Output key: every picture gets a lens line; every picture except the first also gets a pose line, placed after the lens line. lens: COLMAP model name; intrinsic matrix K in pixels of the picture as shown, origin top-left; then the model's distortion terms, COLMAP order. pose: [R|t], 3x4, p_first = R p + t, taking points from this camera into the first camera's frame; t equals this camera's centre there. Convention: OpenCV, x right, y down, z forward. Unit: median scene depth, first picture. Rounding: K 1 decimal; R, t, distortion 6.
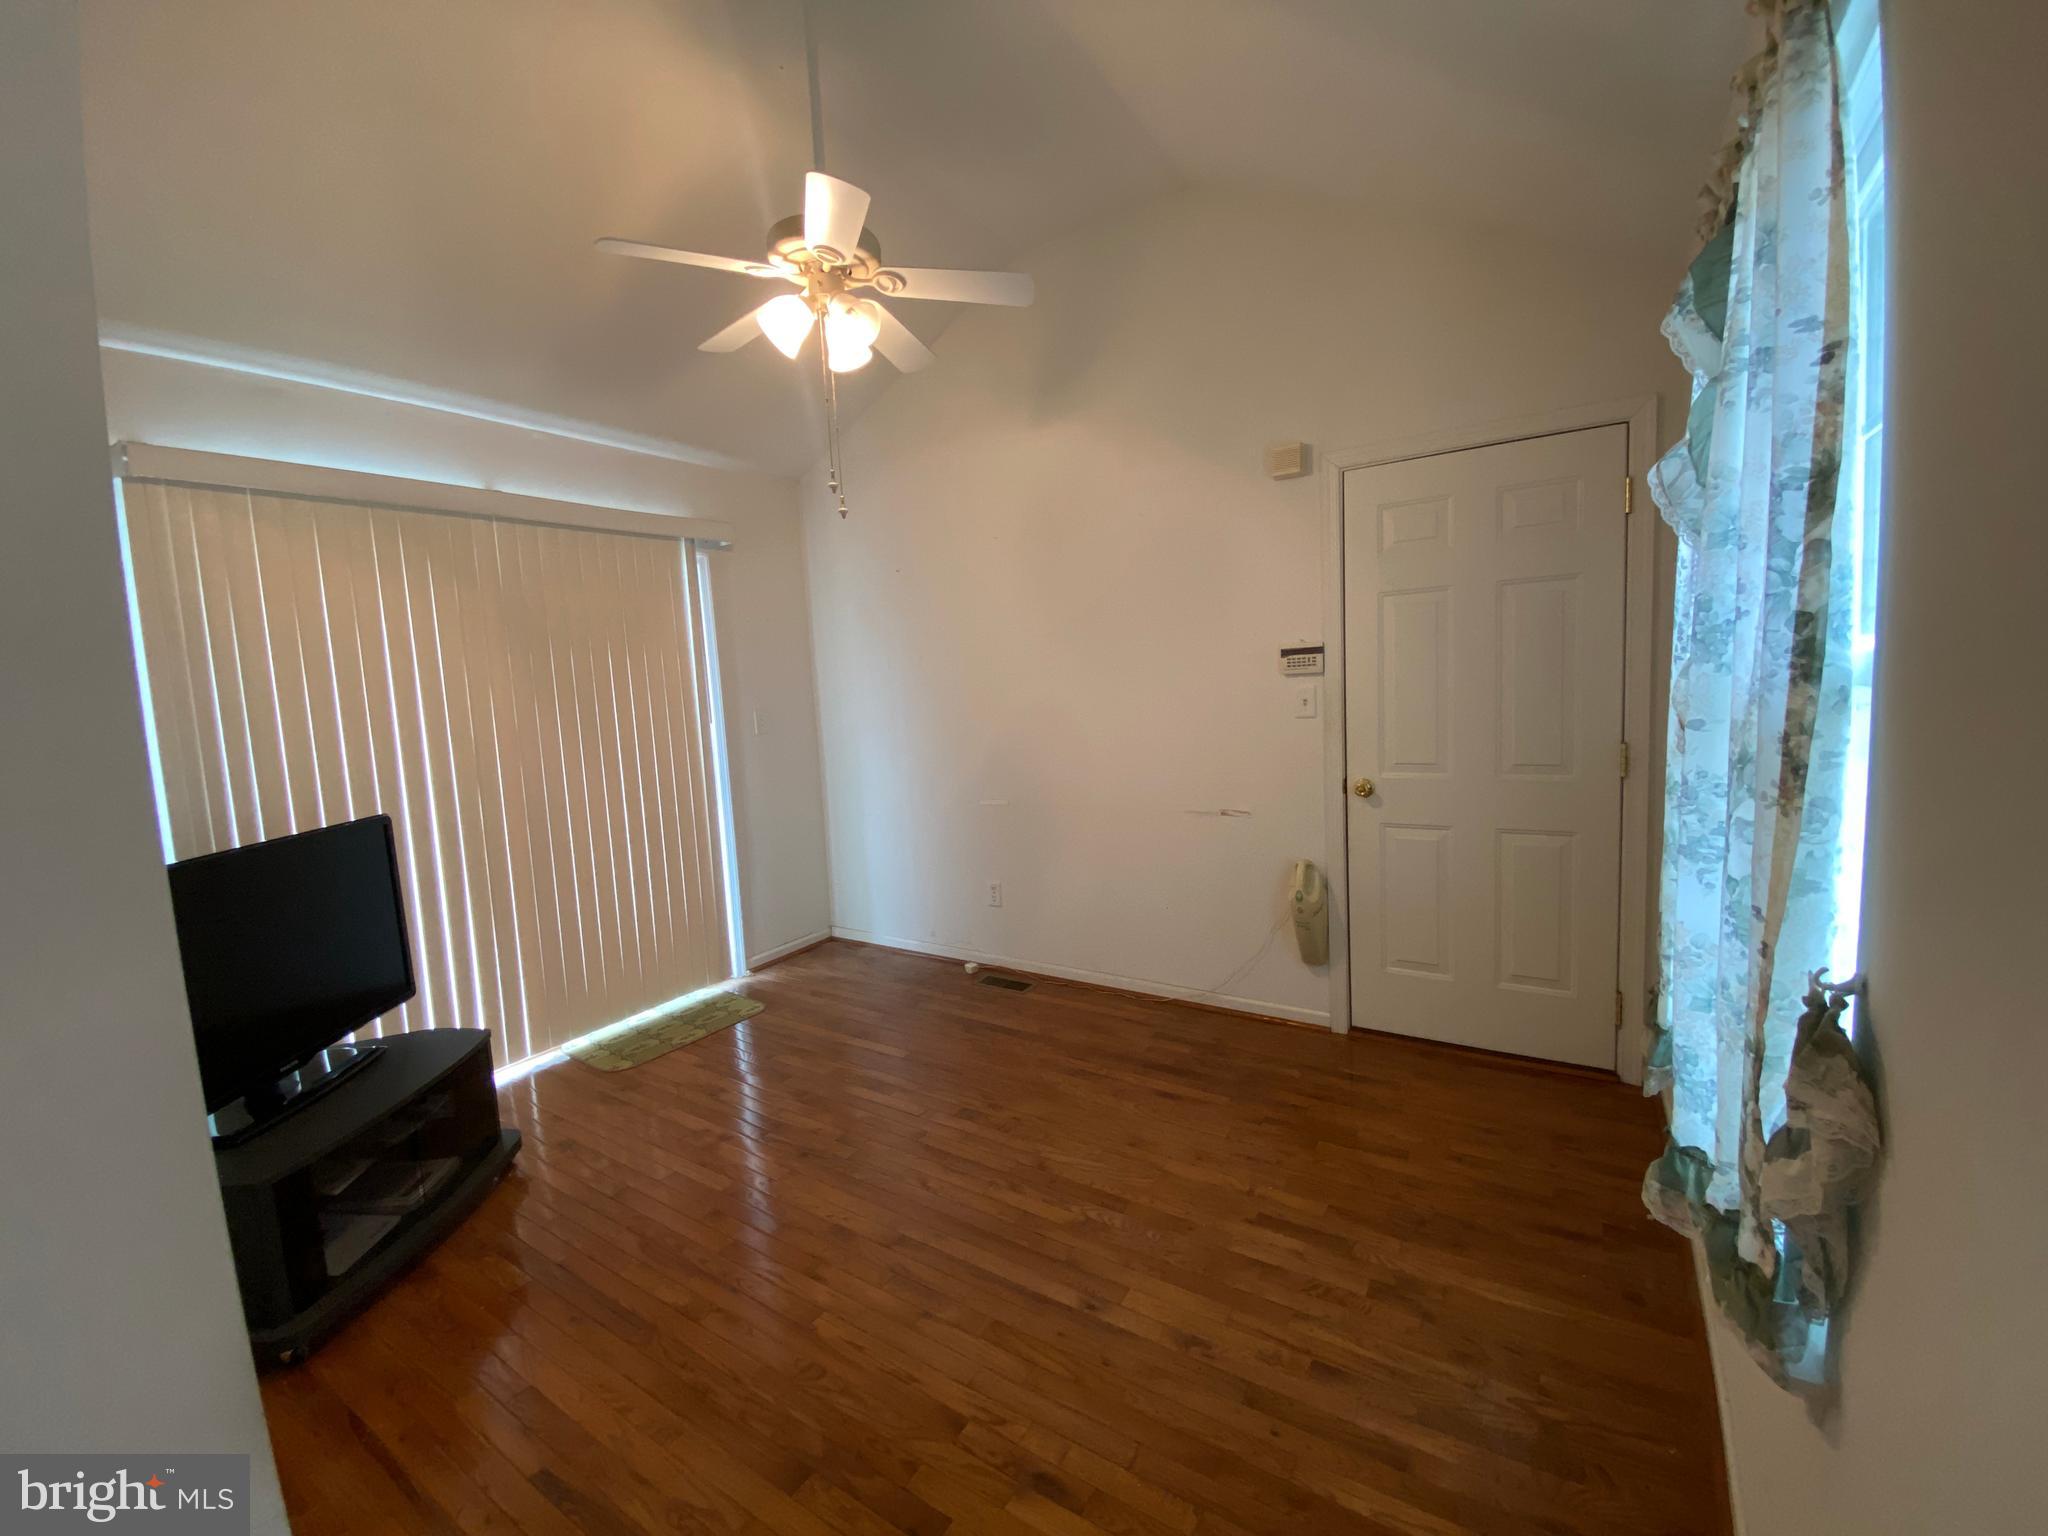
lens RADIAL K [[821.9, 0, 1027.1], [0, 821.9, 763.9], [0, 0, 1]] dist [0.025927, -0.023283]
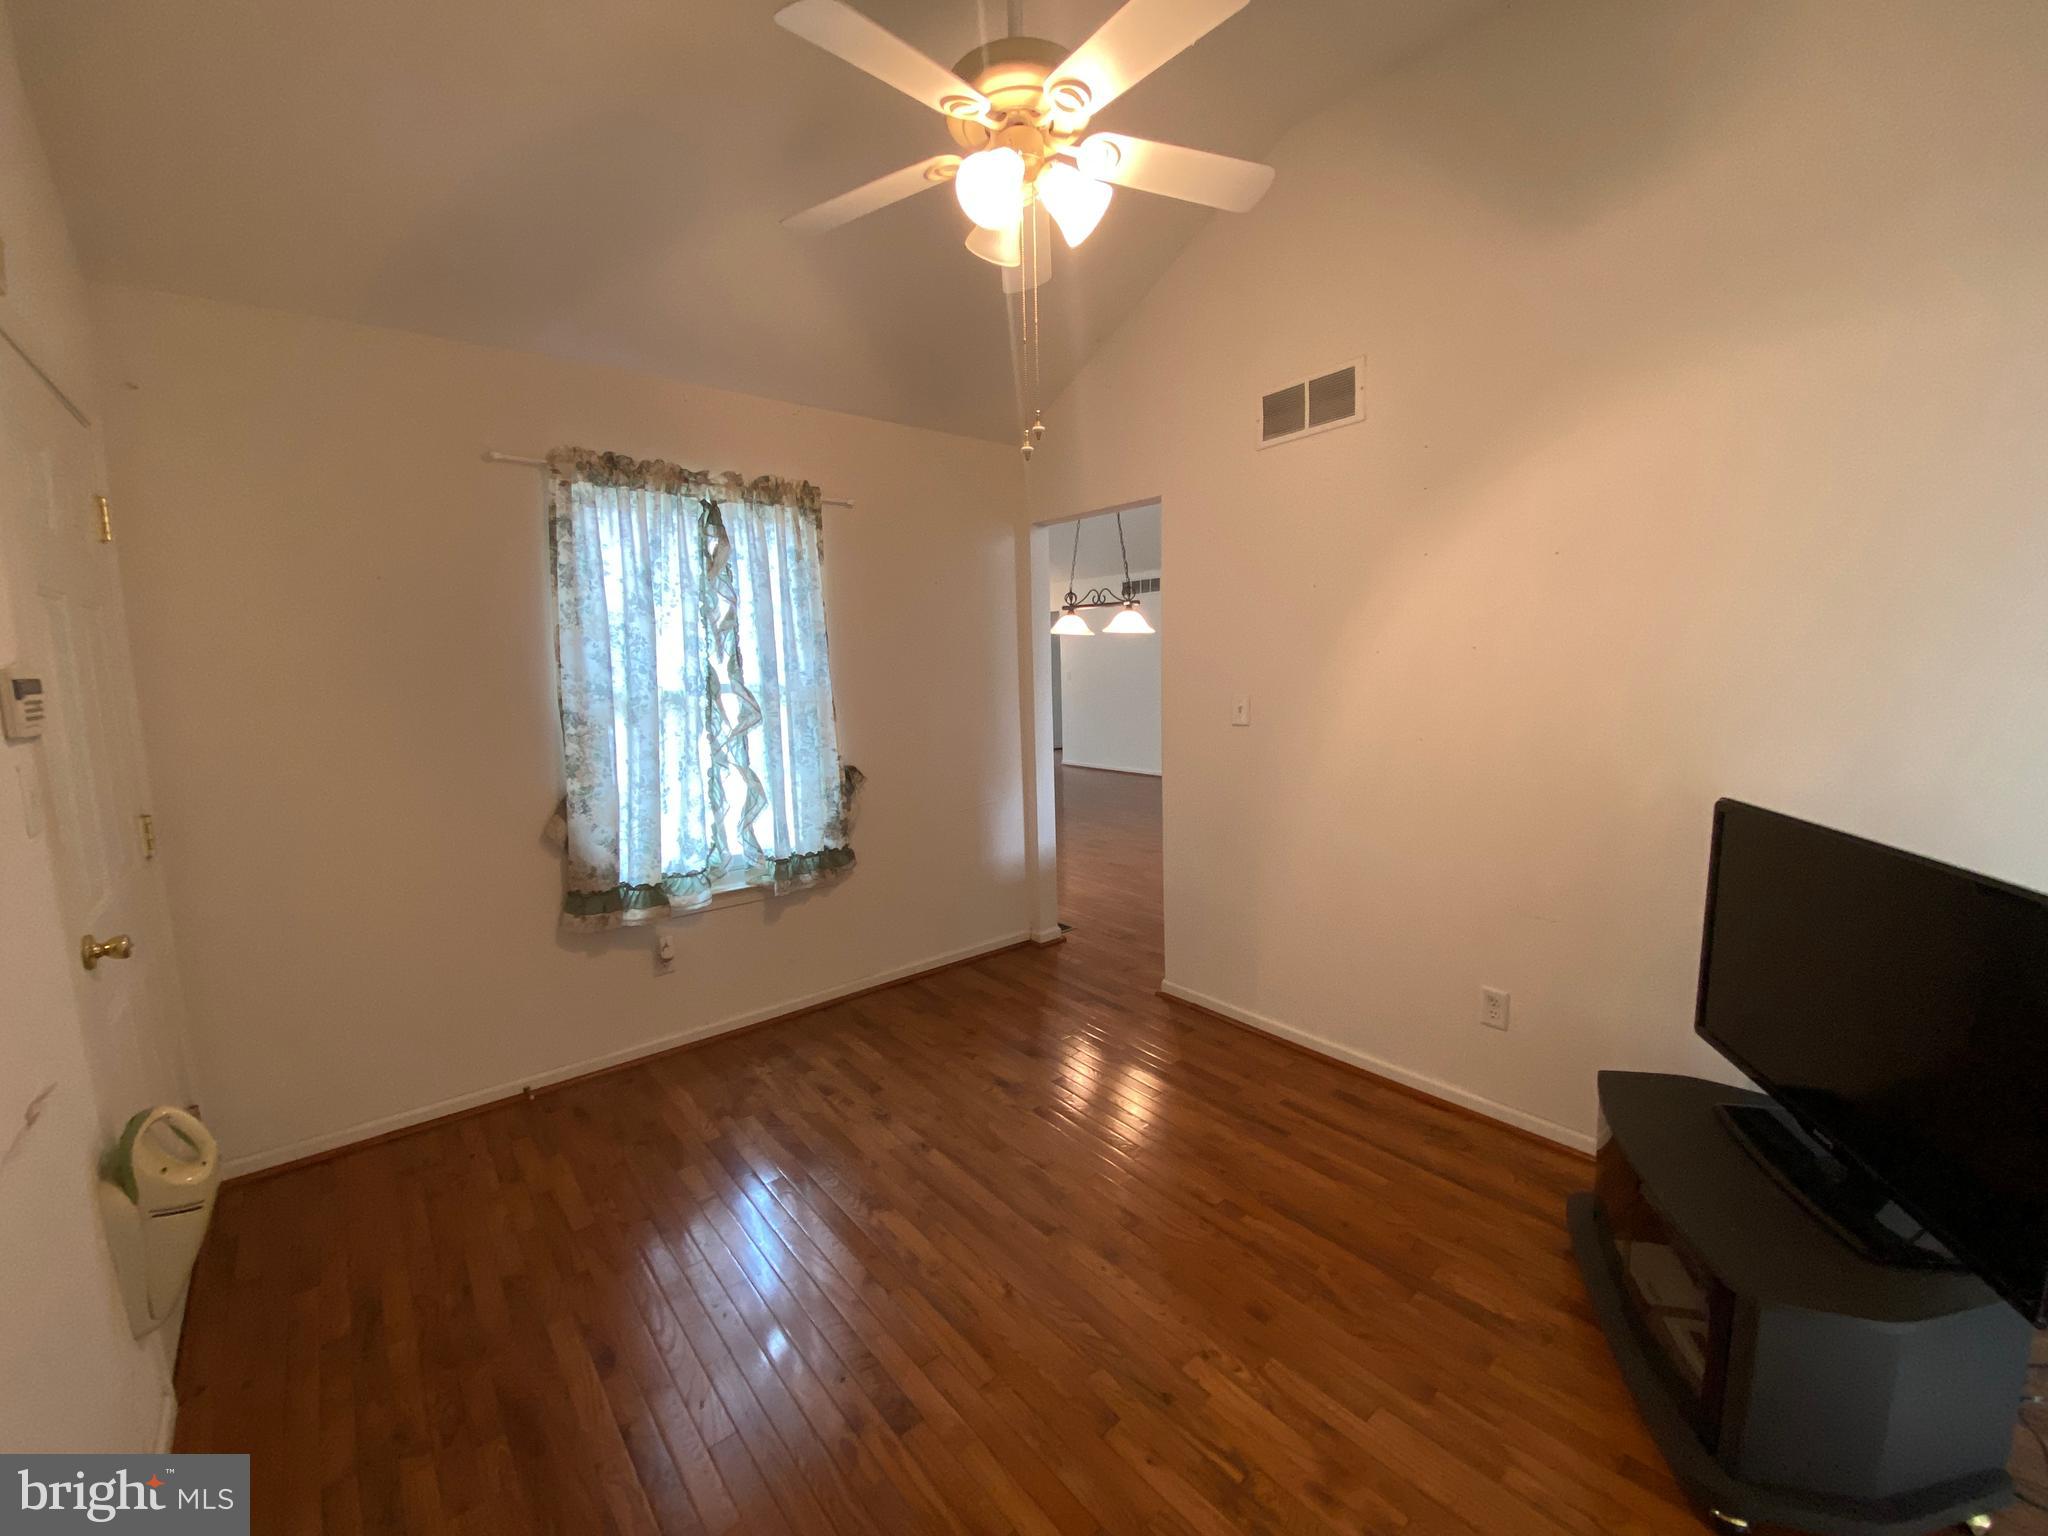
lens RADIAL K [[821.9, 0, 1027.1], [0, 821.9, 763.9], [0, 0, 1]] dist [0.025927, -0.023283]
pose [[-0.950022, 0.038162, 0.309841, -0.510685], [0.106762, 0.972373, 0.207586, -0.204743], [-0.293359, 0.230291, -0.927850, 2.010967]]
